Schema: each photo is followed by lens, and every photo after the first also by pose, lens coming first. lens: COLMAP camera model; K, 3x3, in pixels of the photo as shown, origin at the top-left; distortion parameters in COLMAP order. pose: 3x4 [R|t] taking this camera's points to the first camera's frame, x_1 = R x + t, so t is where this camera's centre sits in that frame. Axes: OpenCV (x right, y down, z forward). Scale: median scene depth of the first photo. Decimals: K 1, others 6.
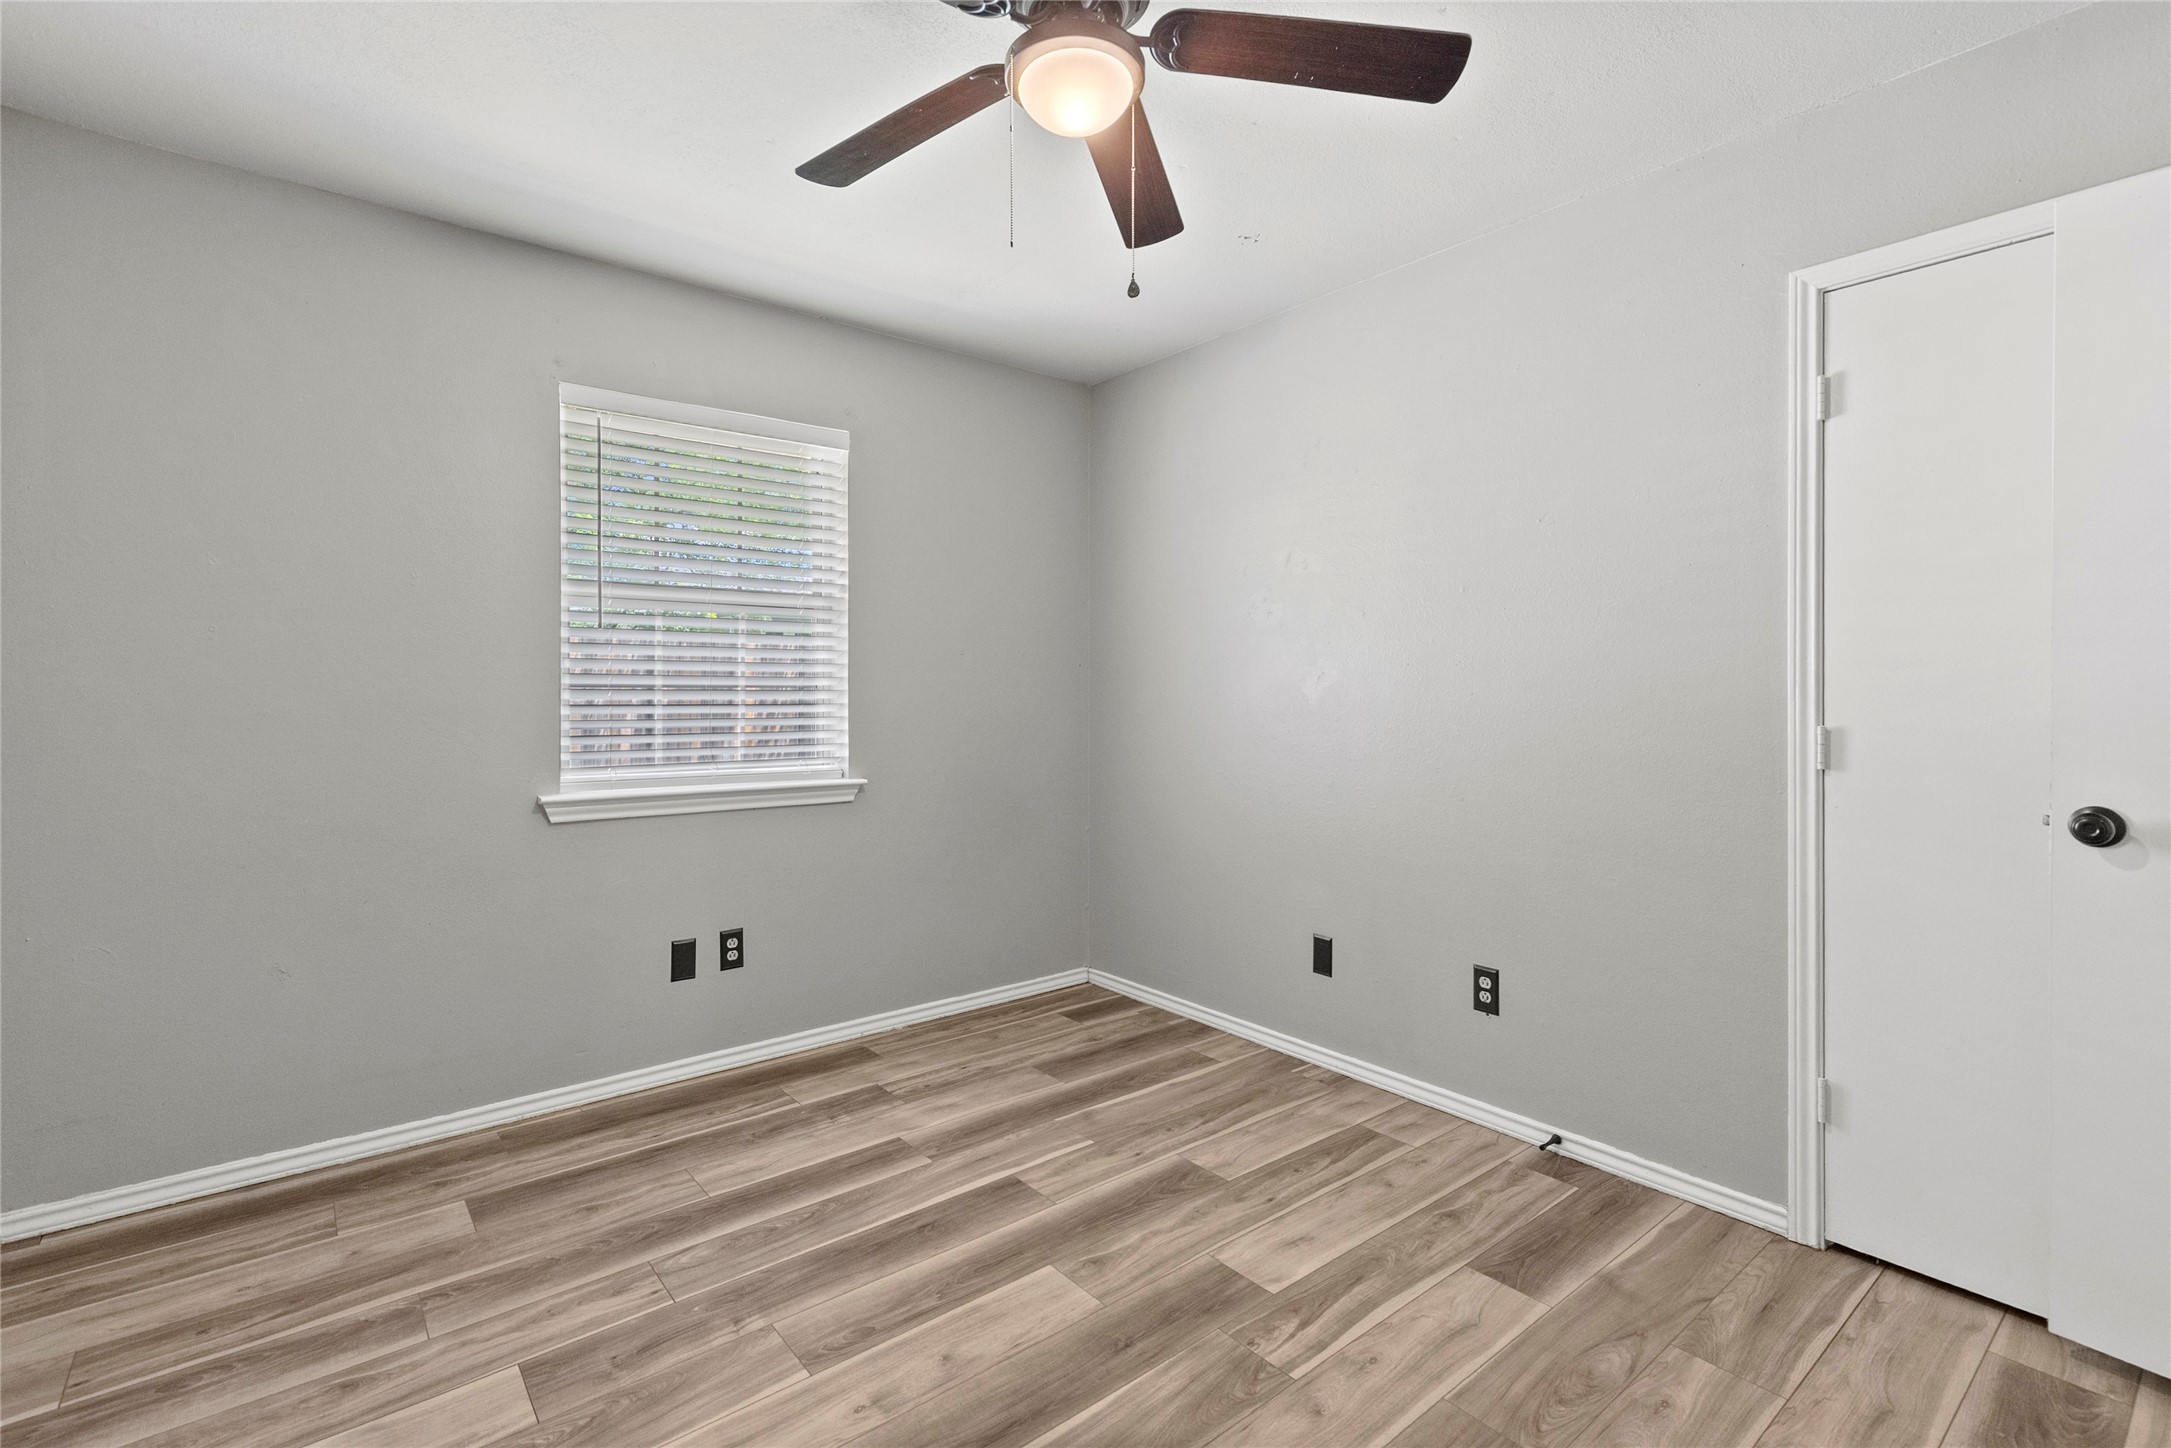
lens RADIAL K [[973.4, 0, 1077.3], [0, 973.4, 713.4], [0, 0, 1]] dist [0.006412, -0.000977]
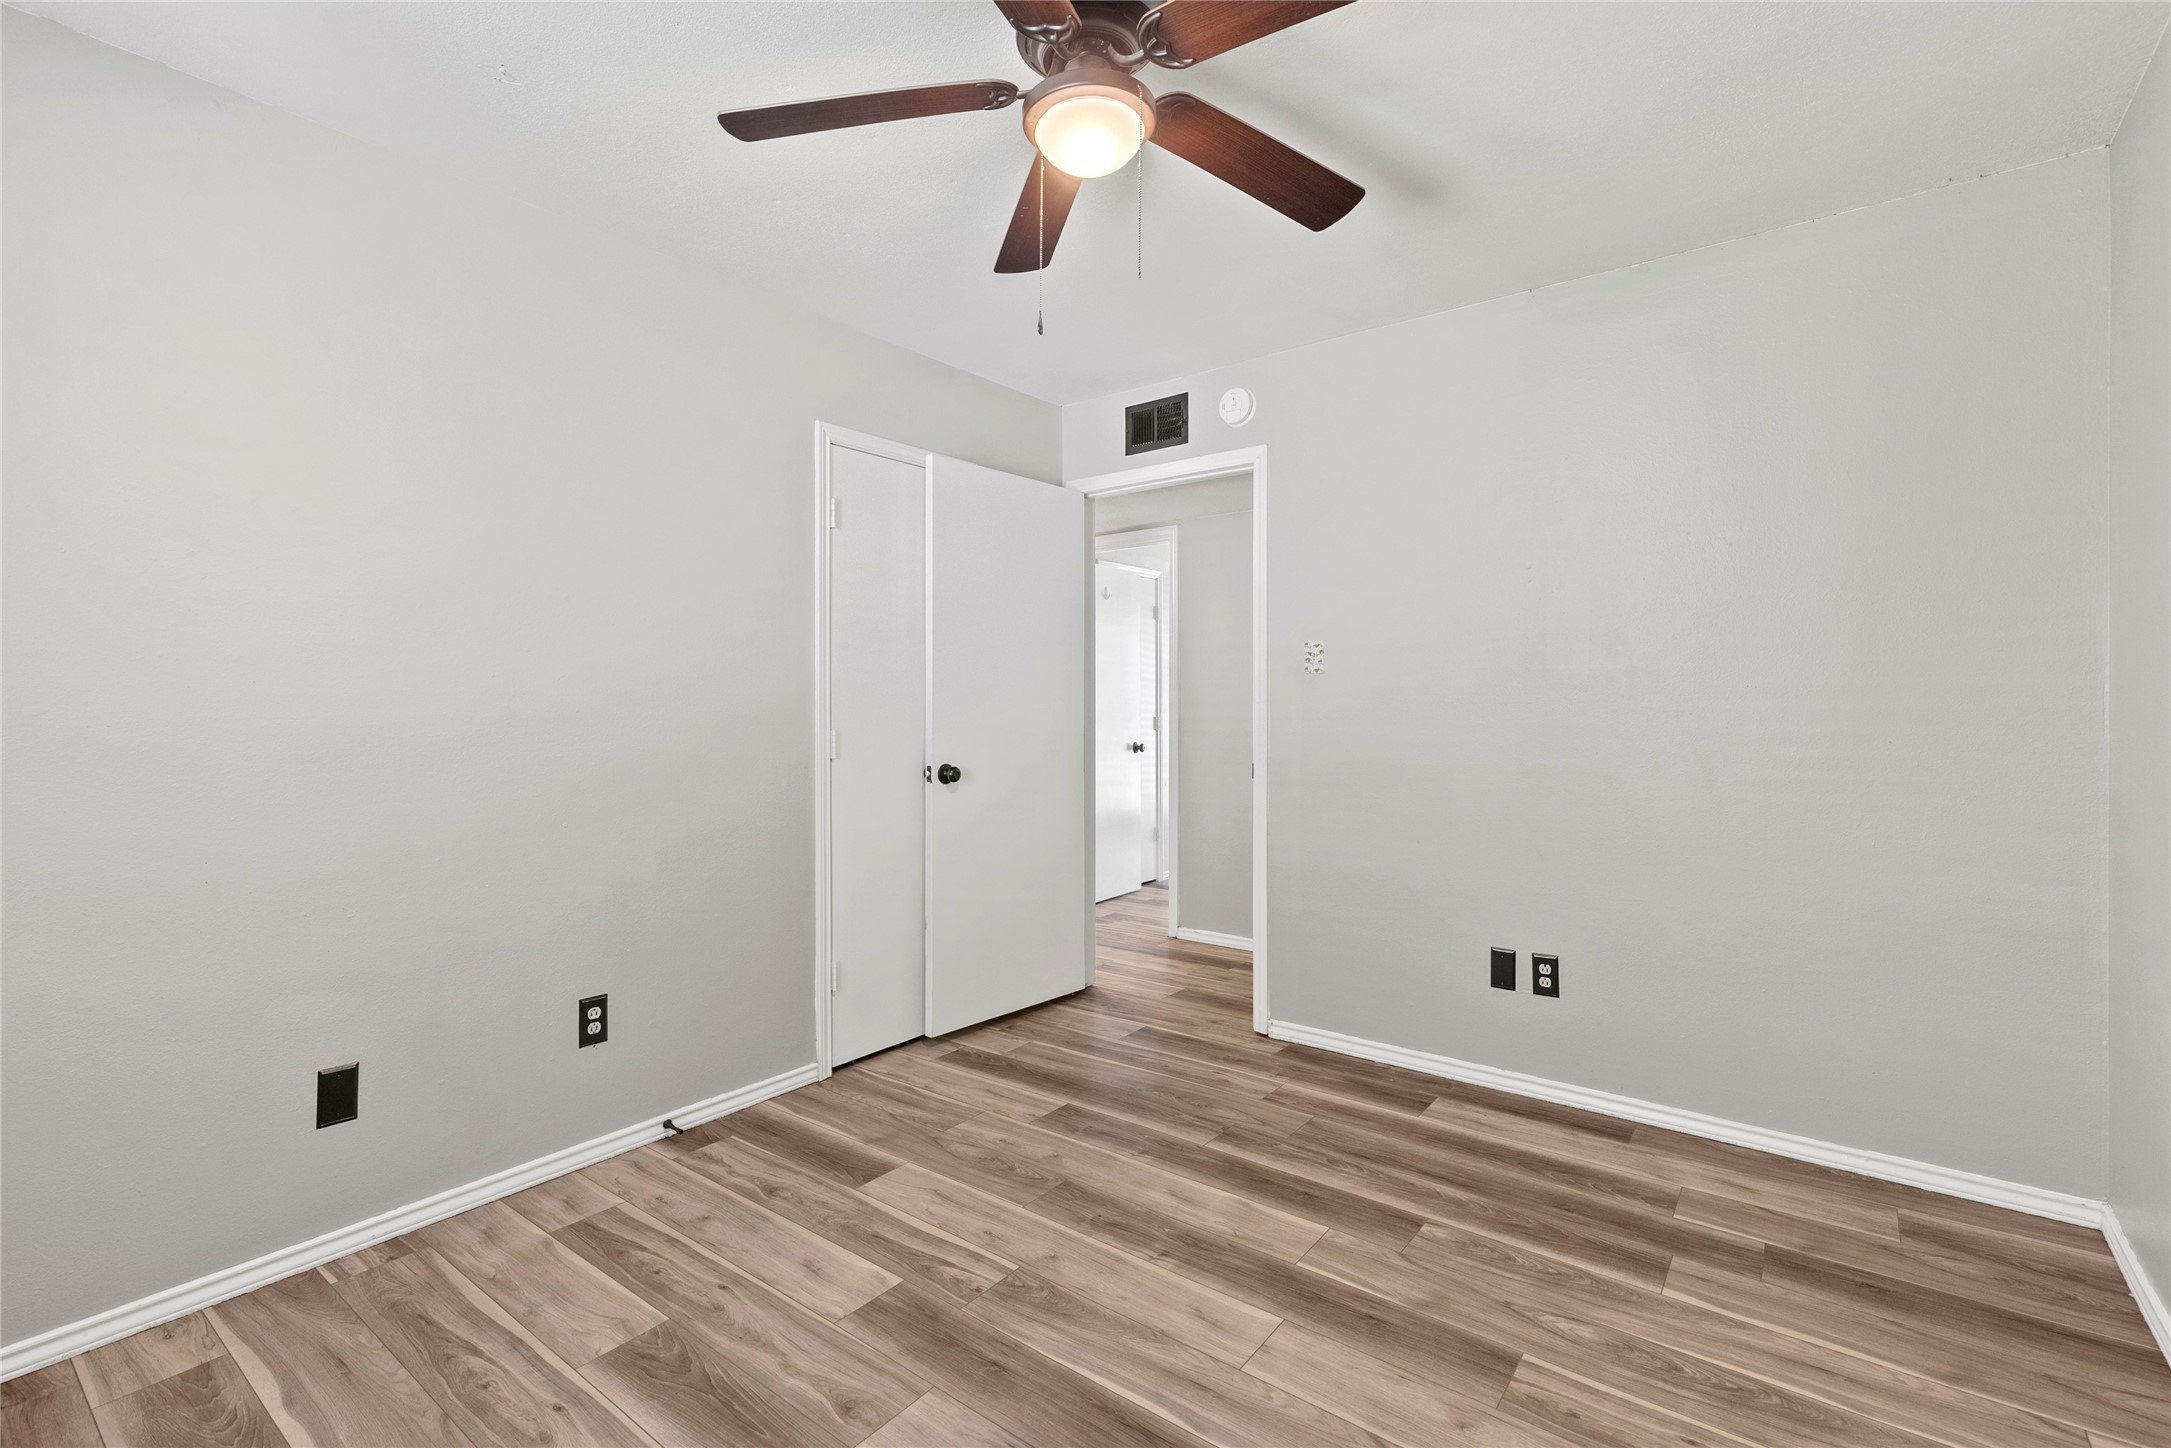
lens RADIAL K [[1008.0, 0, 1053.1], [0, 1008.0, 727.9], [0, 0, 1]] dist [0.002200, -0.000523]
pose [[-0.222777, -0.020343, 0.974657, -0.692052], [0.028368, 0.999224, 0.027340, -0.017429], [-0.974457, 0.033740, -0.222027, 0.839251]]
